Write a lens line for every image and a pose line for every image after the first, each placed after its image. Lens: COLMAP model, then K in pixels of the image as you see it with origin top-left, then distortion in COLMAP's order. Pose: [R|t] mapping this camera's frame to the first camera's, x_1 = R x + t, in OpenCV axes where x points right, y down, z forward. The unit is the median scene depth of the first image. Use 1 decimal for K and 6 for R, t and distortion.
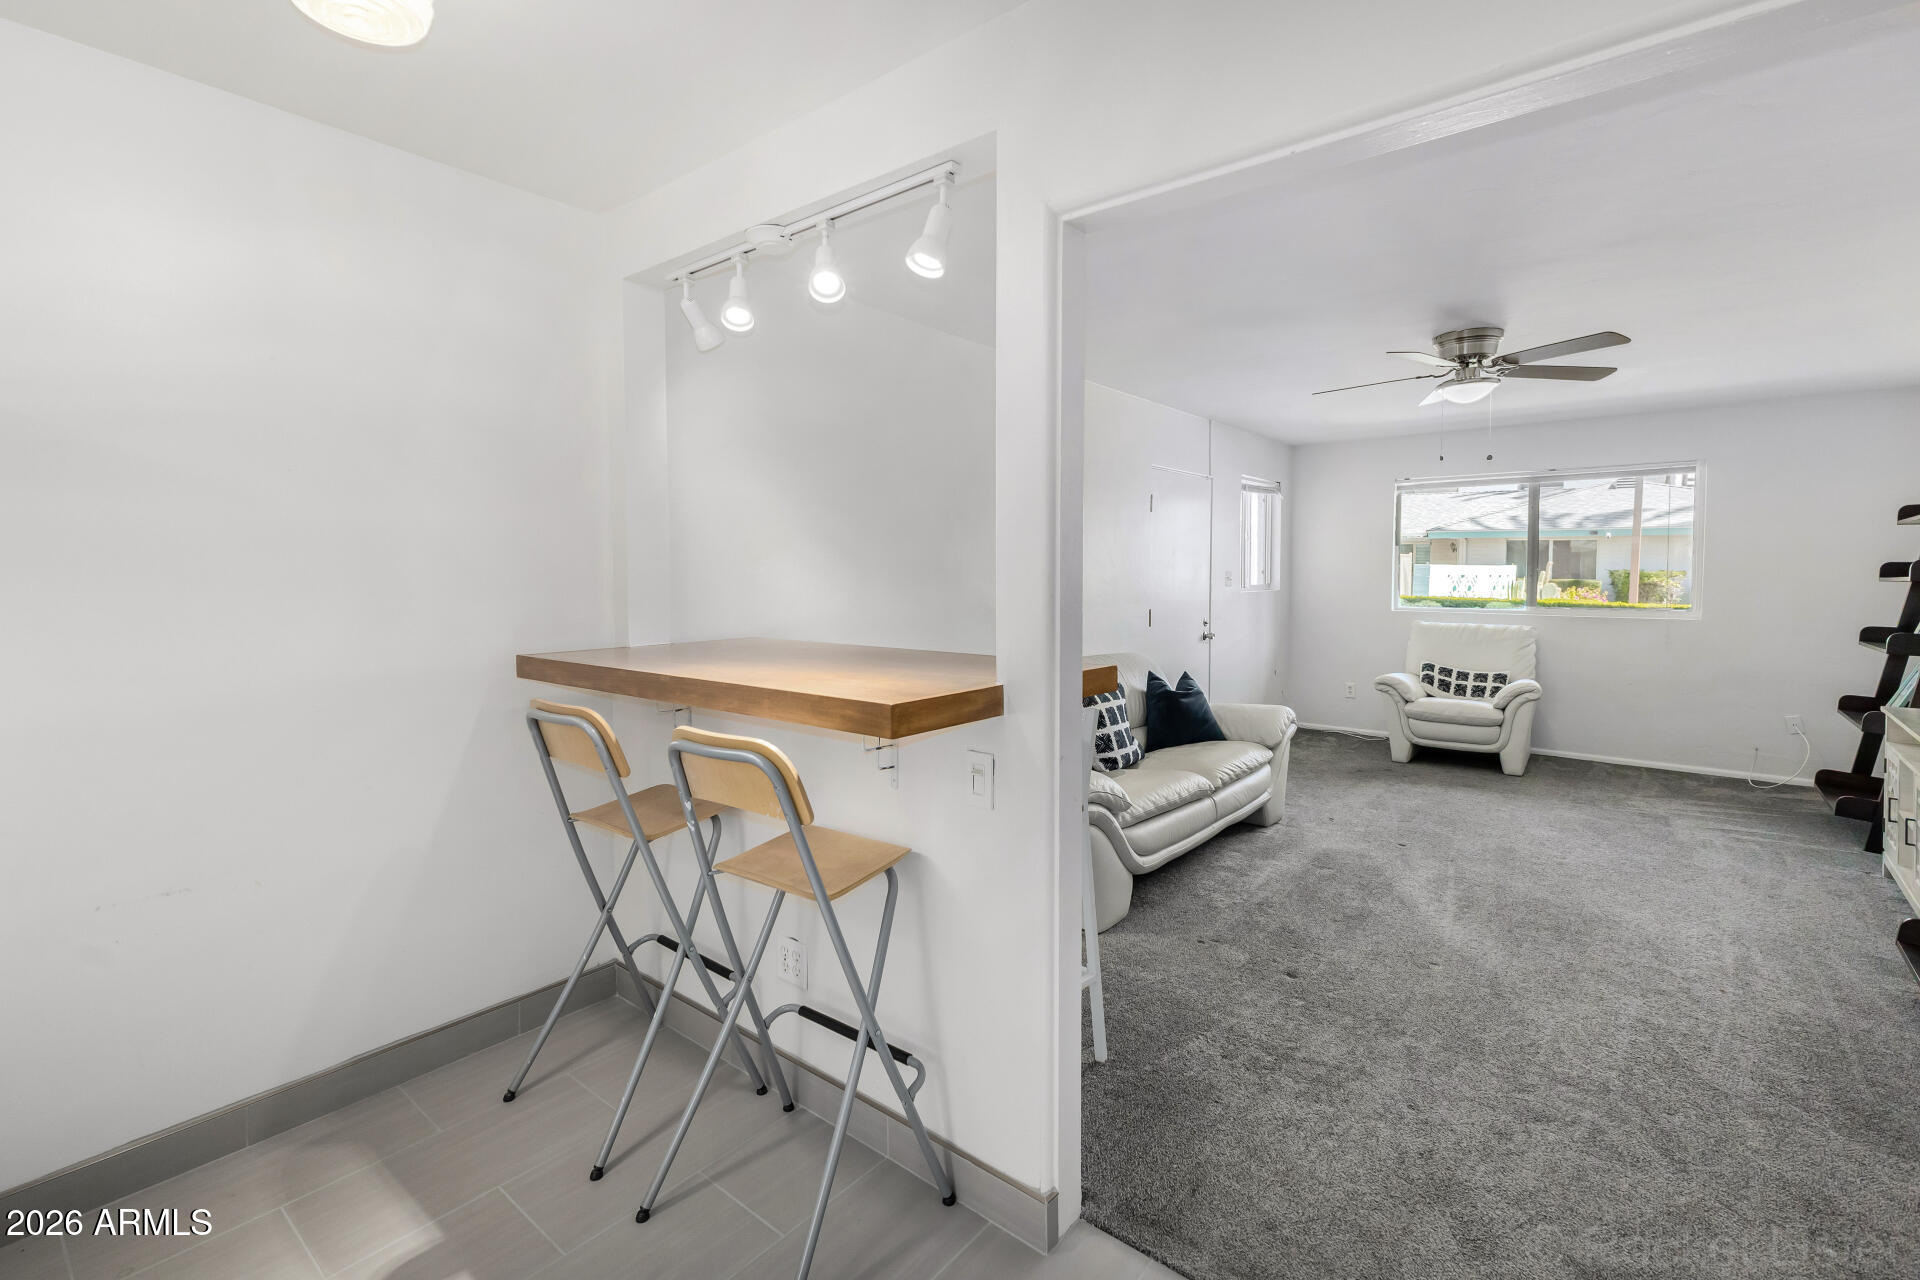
lens RADIAL K [[860.6, 0, 982.8], [0, 860.6, 598.8], [0, 0, 1]] dist [0.021277, -0.004870]
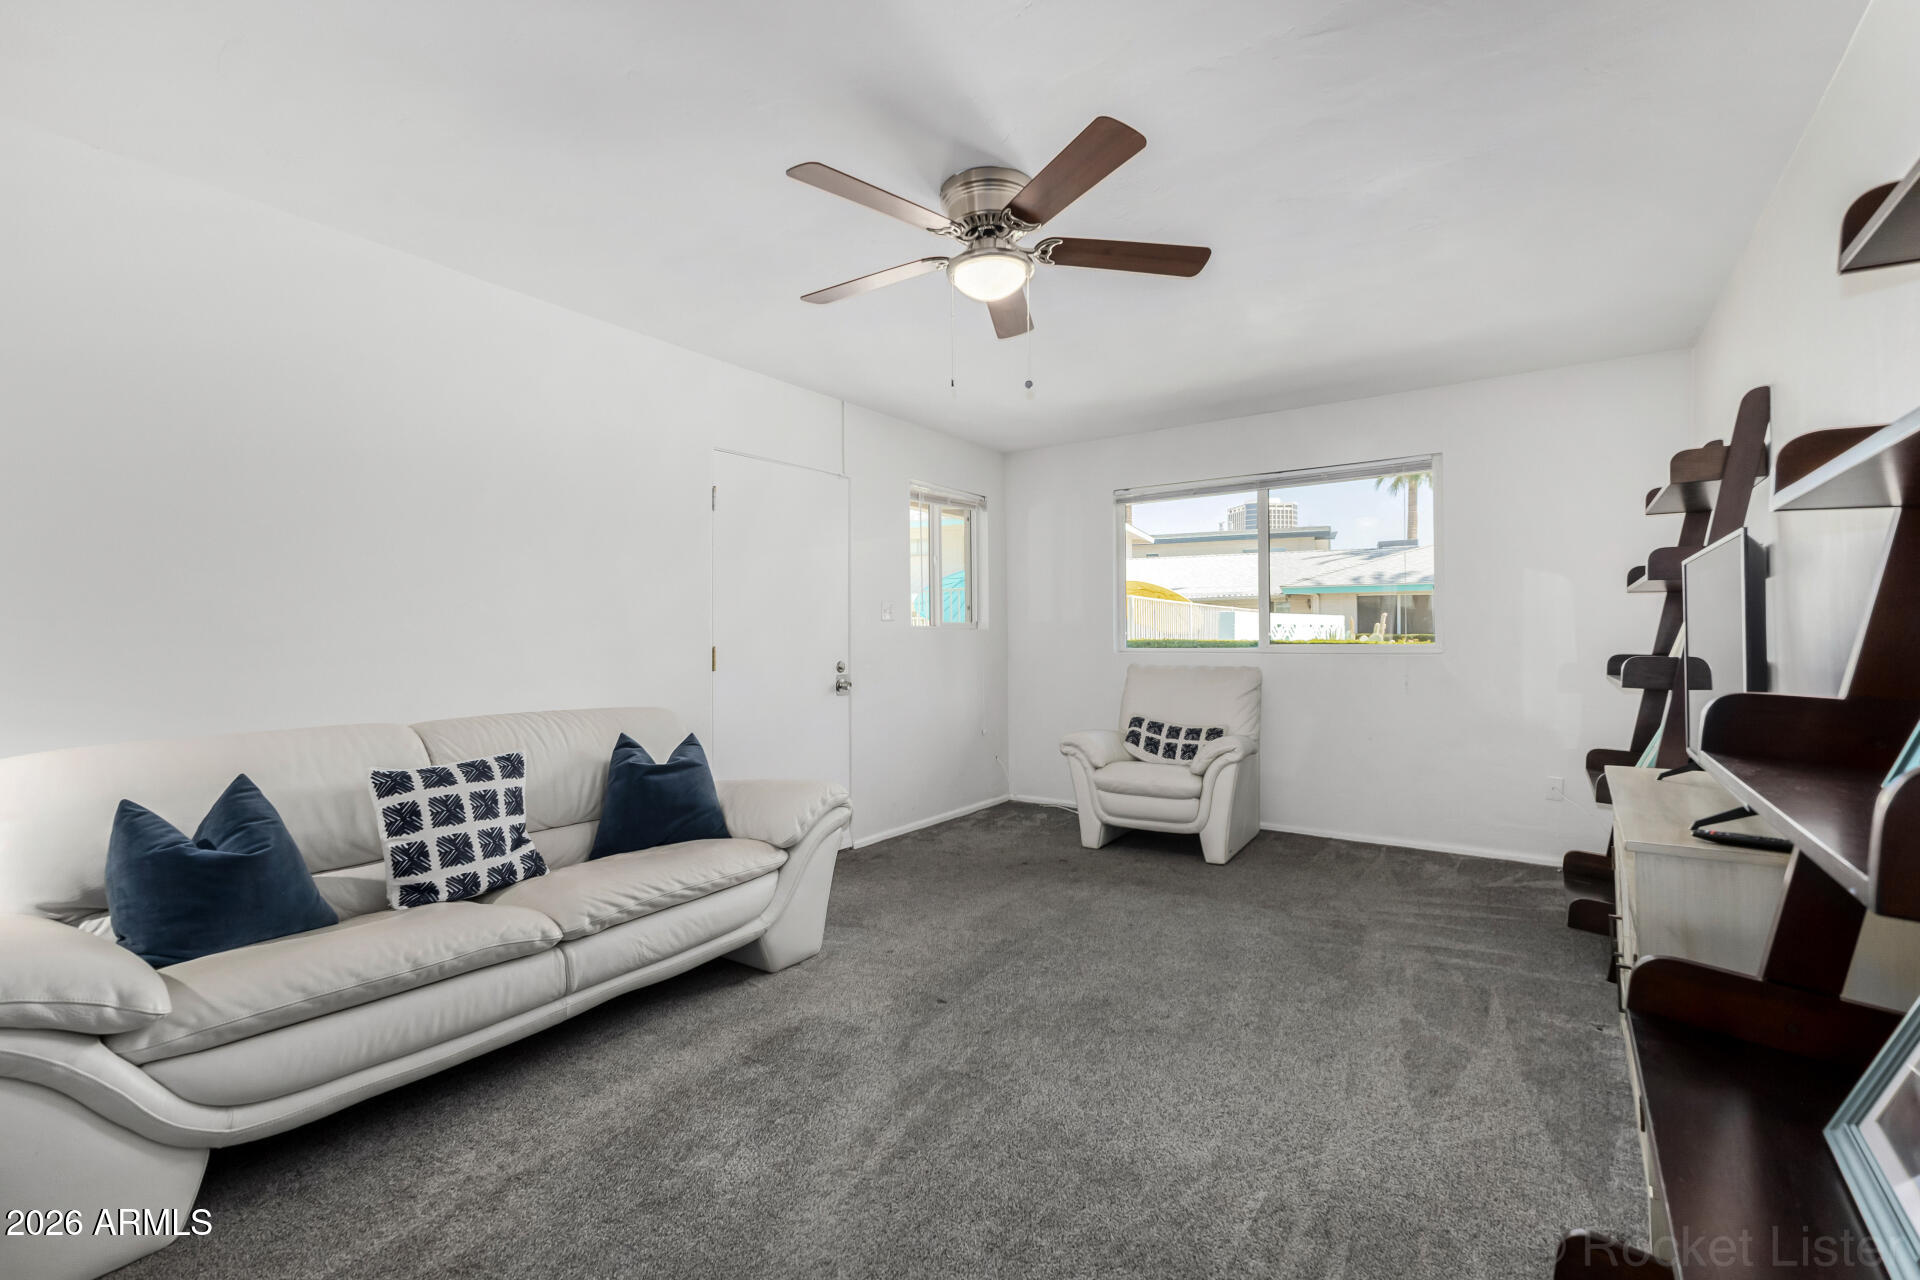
lens RADIAL K [[860.6, 0, 976.5], [0, 860.6, 629.6], [0, 0, 1]] dist [0.021277, -0.004870]
pose [[0.995420, -0.009130, 0.095160, 0.487627], [0.013296, 0.998976, -0.043242, 0.044965], [-0.094668, 0.044309, 0.994522, 0.389441]]
